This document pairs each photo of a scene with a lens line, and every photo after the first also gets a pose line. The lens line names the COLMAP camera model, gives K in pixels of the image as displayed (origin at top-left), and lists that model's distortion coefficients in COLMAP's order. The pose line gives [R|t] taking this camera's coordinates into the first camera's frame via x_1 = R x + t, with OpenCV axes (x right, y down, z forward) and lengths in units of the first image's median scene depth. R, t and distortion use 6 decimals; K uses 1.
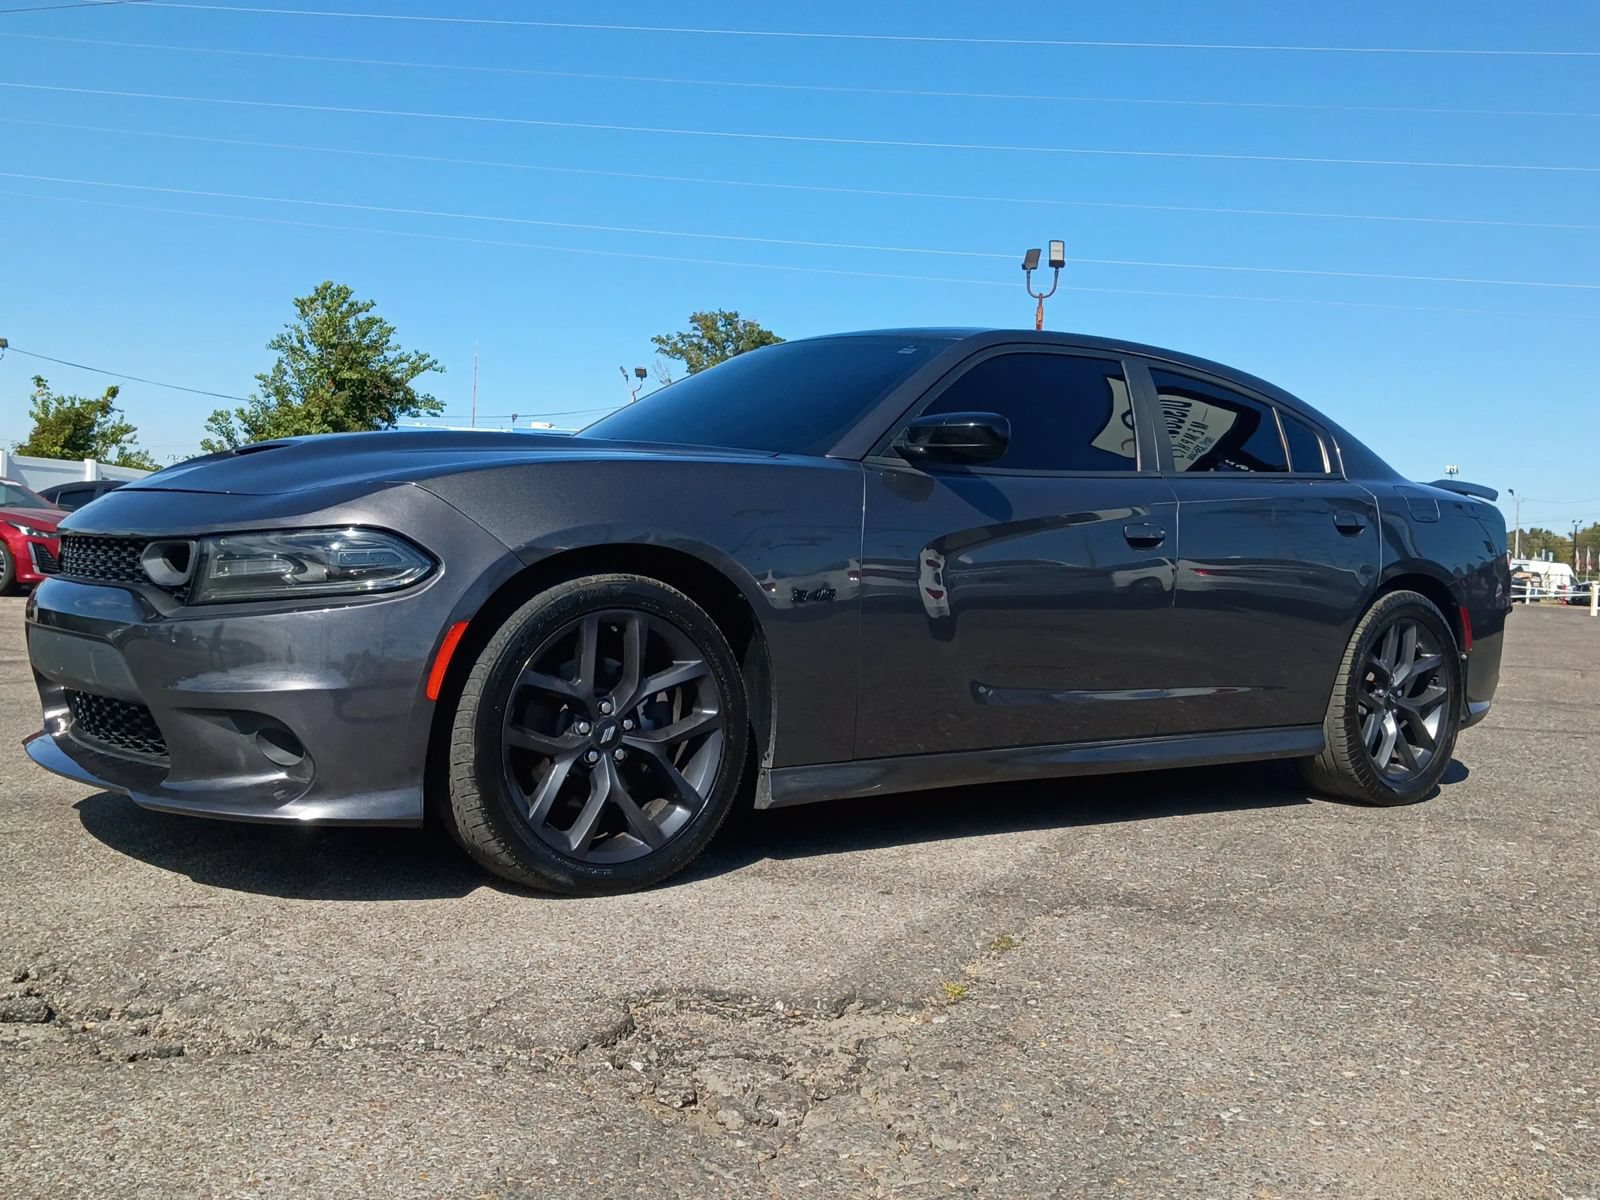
lens RADIAL K [[1827.7, 0, 826.2], [0, 1827.7, 605.3], [0, 0, 1]] dist [0.121917, -0.380419]
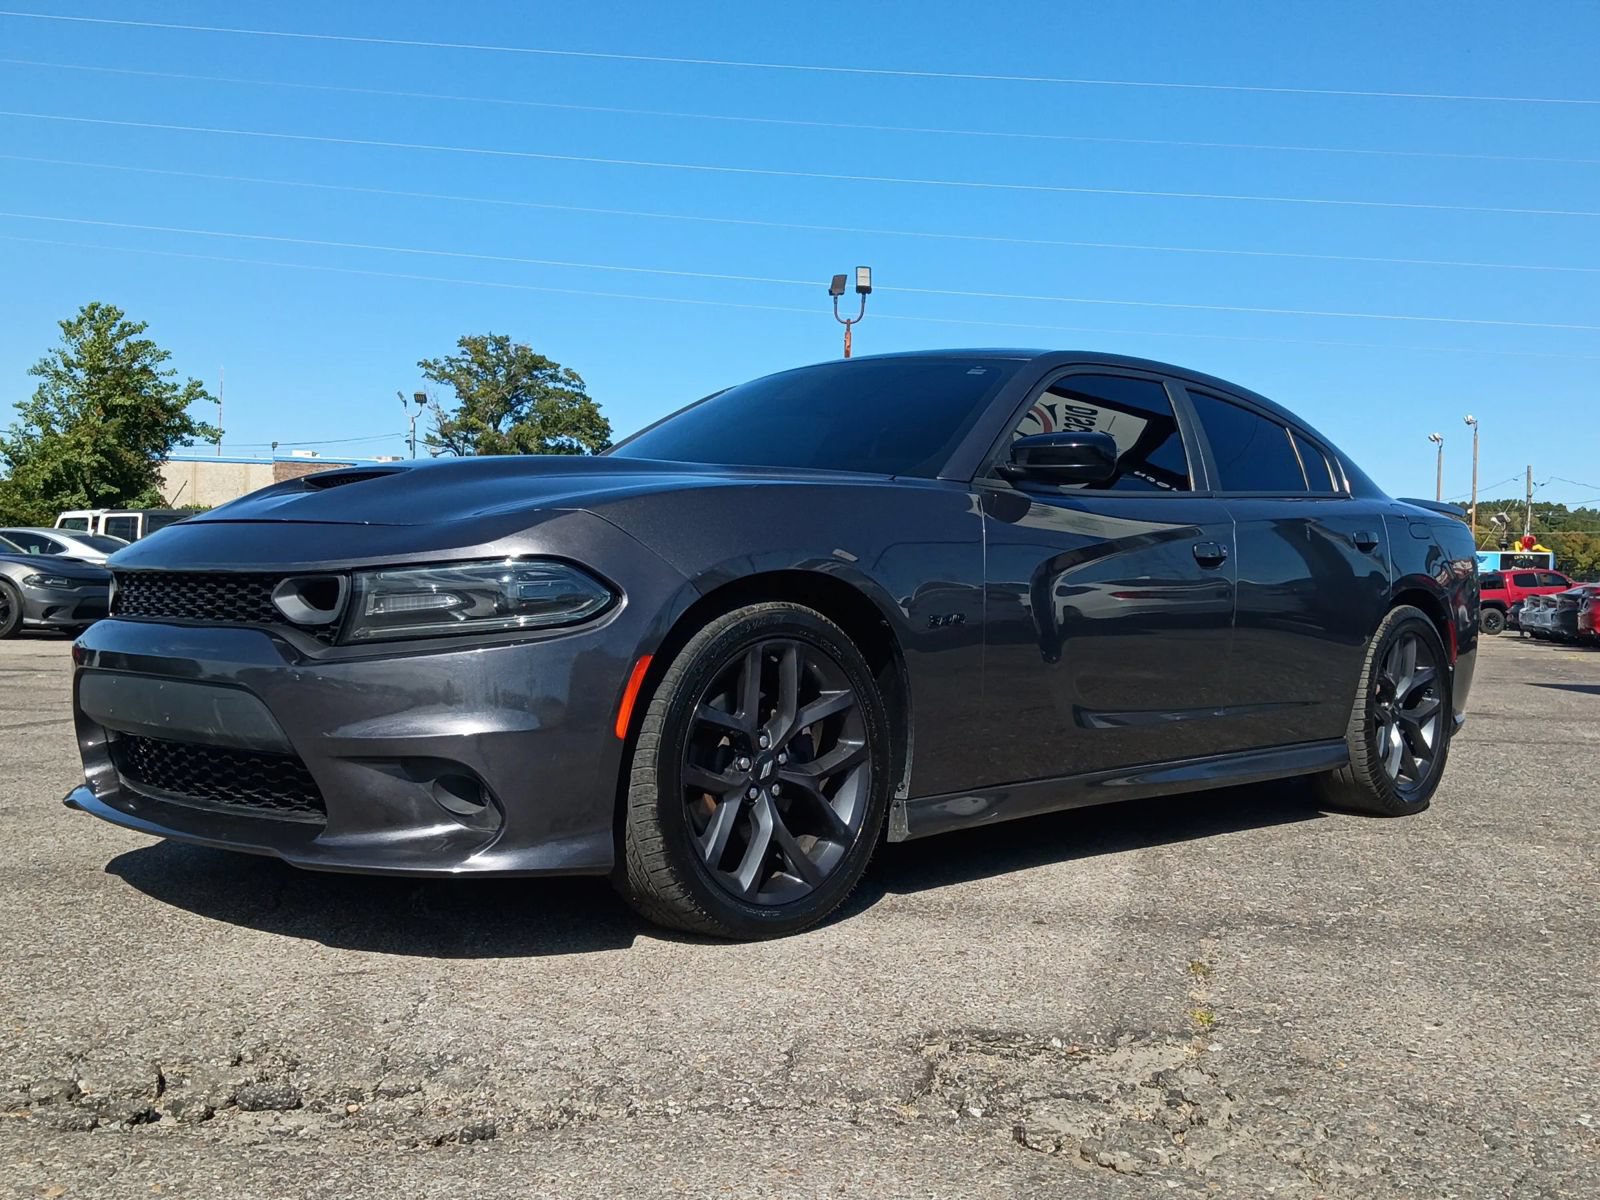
lens RADIAL K [[1847.7, 0, 847.6], [0, 1847.7, 598.5], [0, 0, 1]] dist [0.164011, -0.556192]
pose [[0.985960, -0.019900, 0.165791, -0.171155], [0.023116, 0.999580, -0.017493, -0.000831], [-0.165373, 0.021080, 0.986006, 0.025748]]
